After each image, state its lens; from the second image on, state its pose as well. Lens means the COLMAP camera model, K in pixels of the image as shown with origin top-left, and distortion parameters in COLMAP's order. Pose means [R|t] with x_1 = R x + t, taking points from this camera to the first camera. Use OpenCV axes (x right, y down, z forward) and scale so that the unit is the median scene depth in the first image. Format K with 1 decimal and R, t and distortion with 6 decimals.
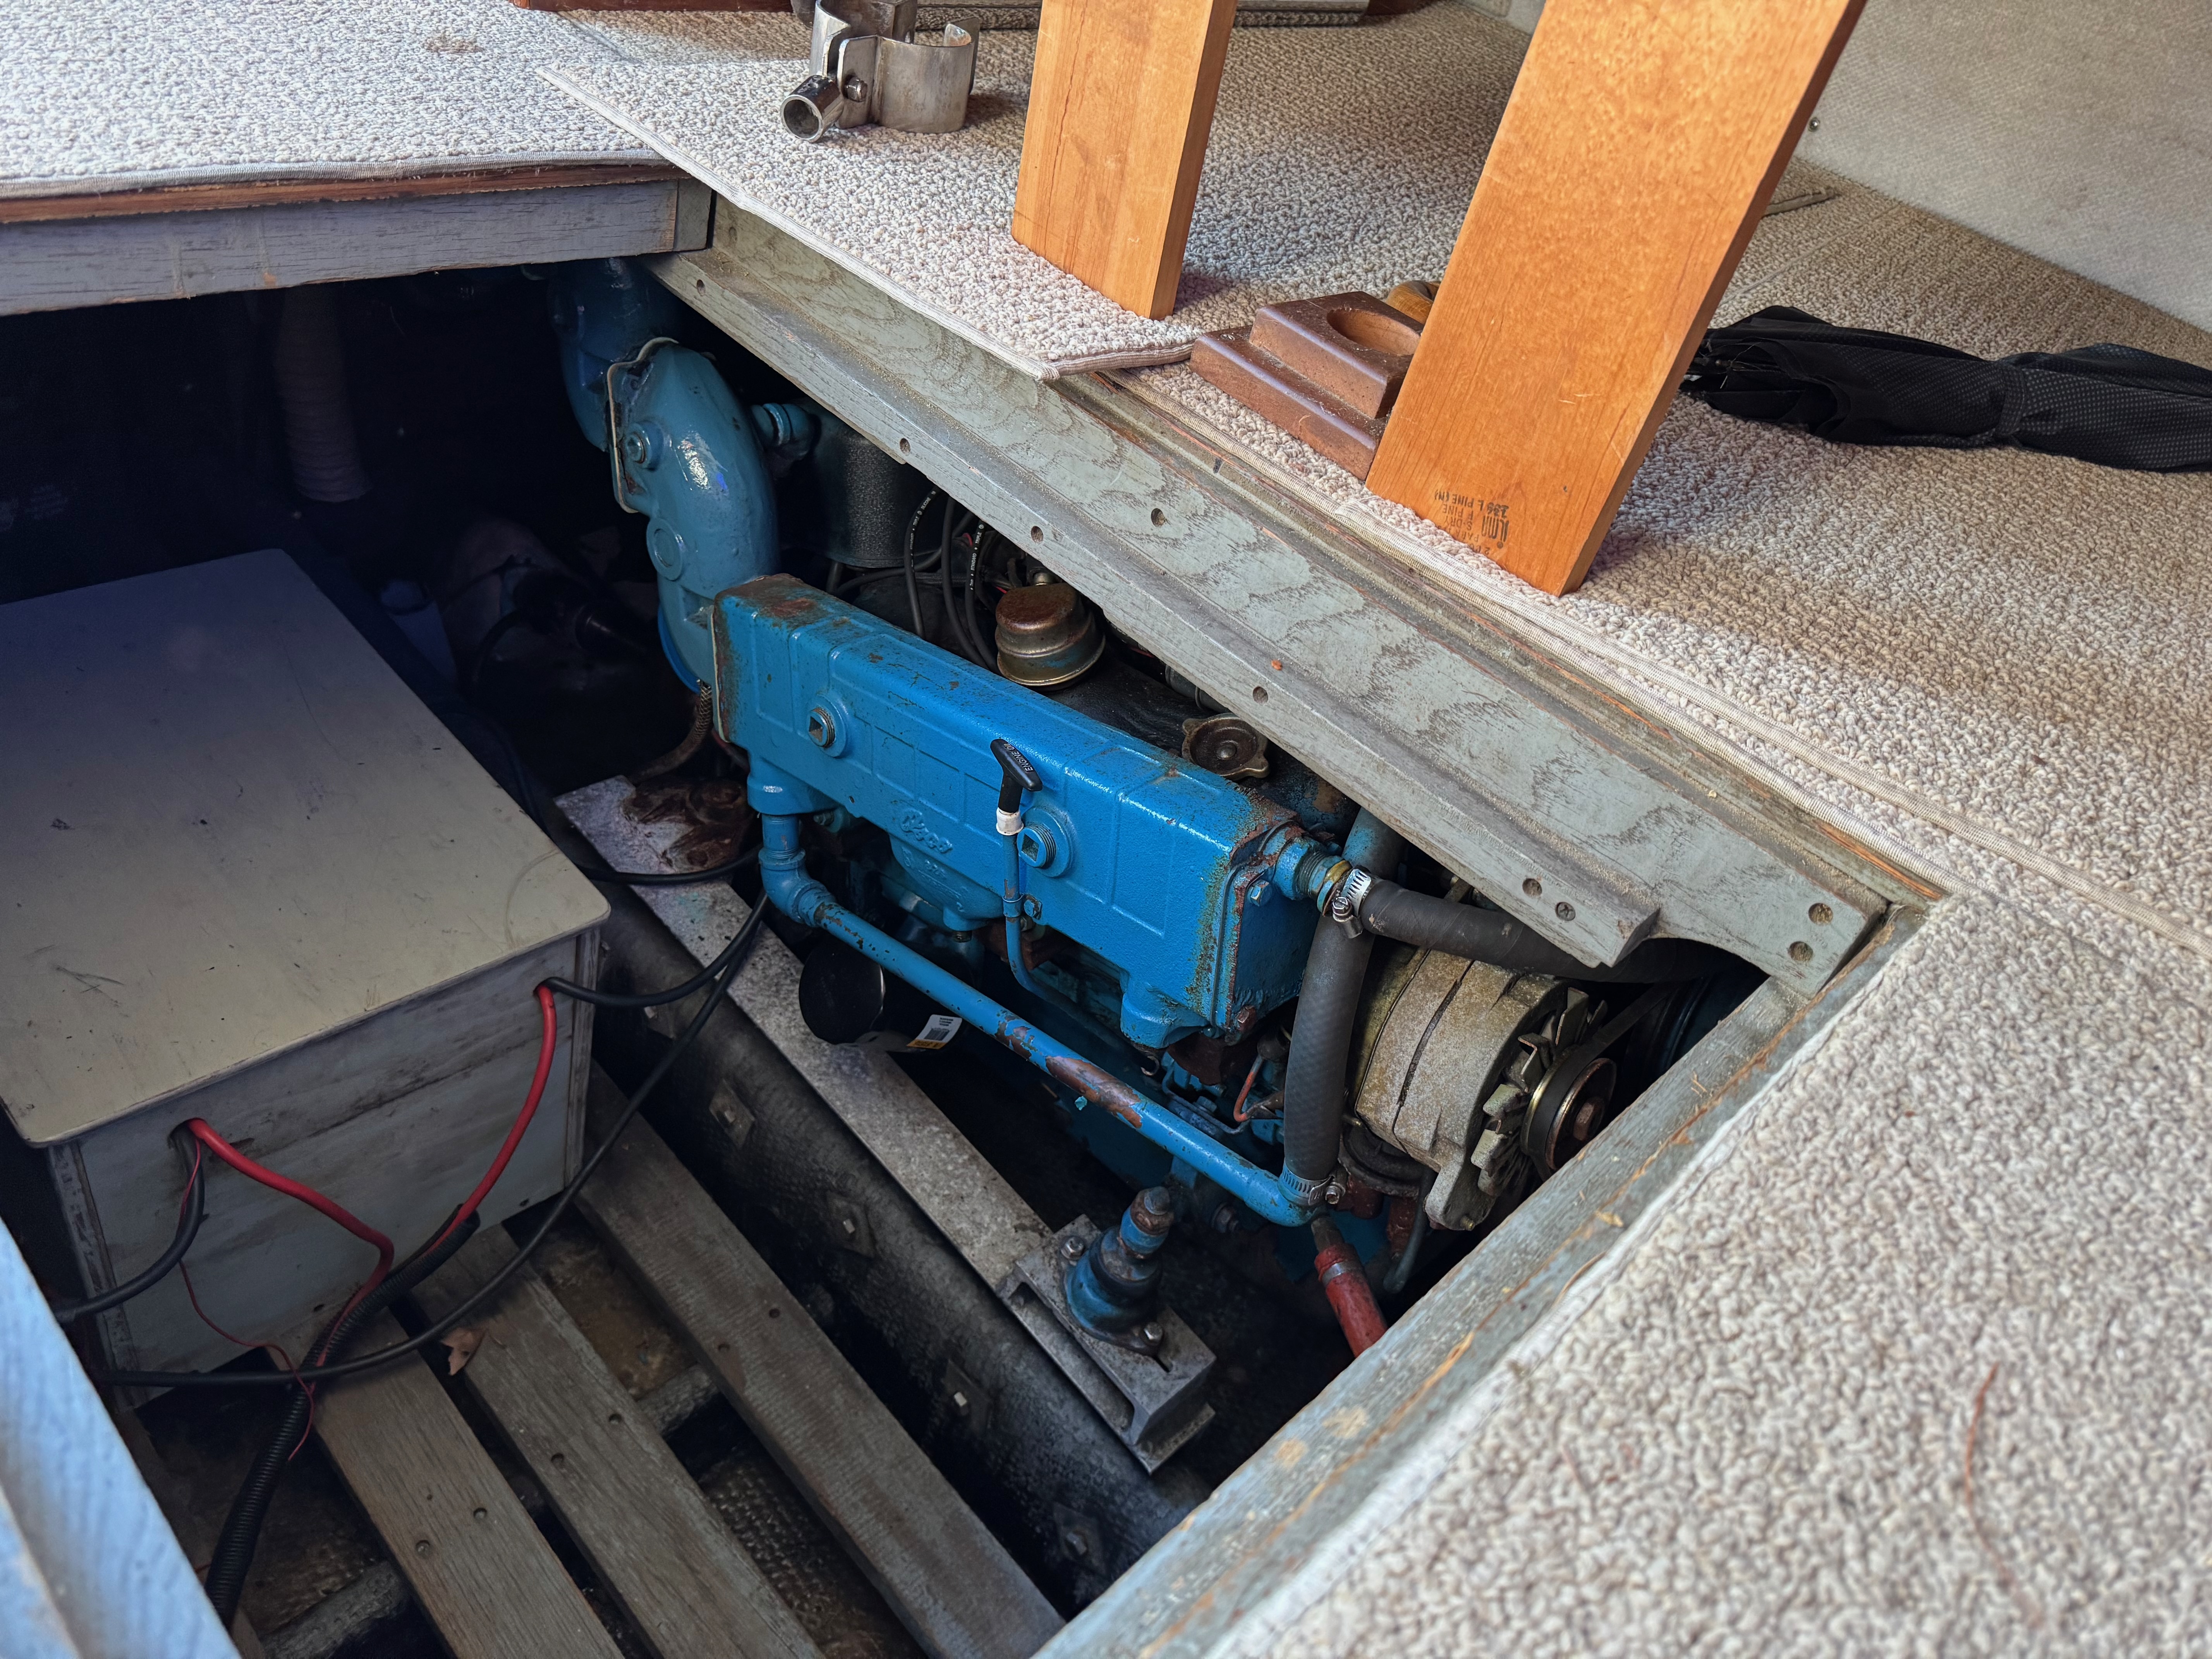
lens RADIAL K [[1573.5, 0, 1081.2], [0, 1573.5, 858.7], [0, 0, 1]] dist [0.088620, -0.134847]
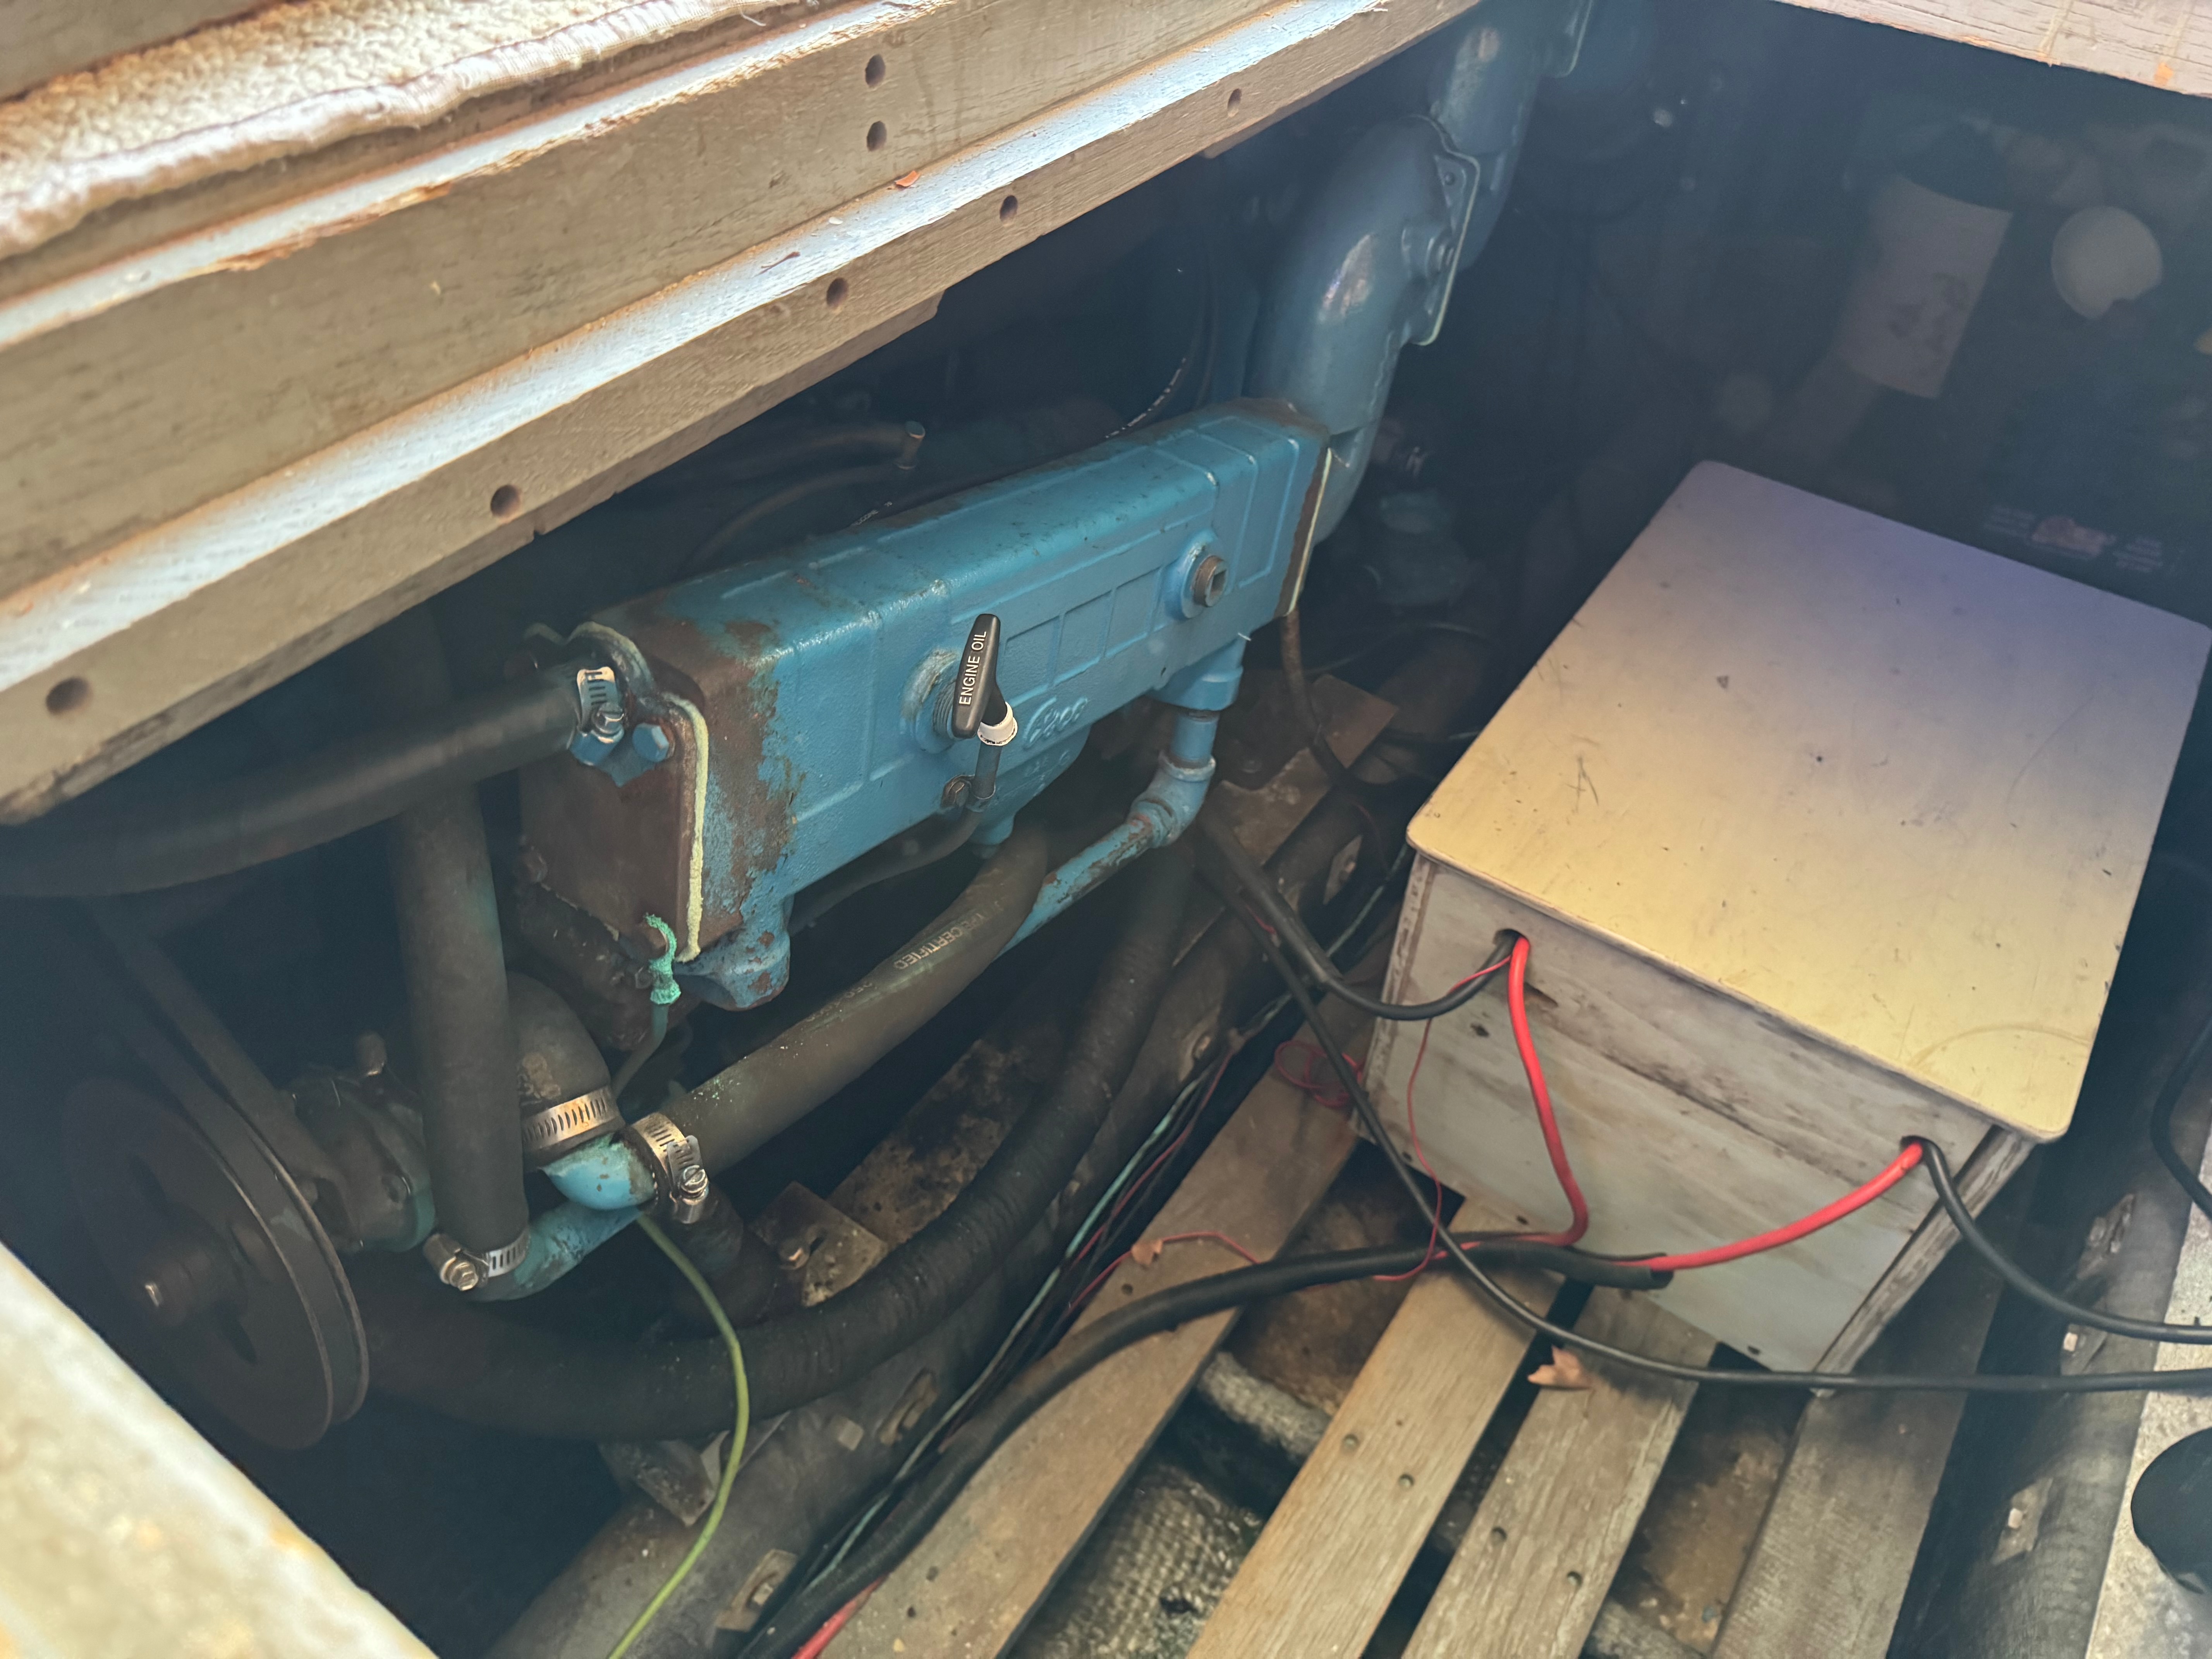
lens RADIAL K [[1576.5, 0, 1112.4], [0, 1576.5, 820.7], [0, 0, 1]] dist [-0.003702, 0.000613]
pose [[0.197923, 0.514866, -0.834110, 0.130451], [-0.626524, 0.720881, 0.296308, -0.011288], [0.753853, 0.463944, 0.465255, 0.294360]]
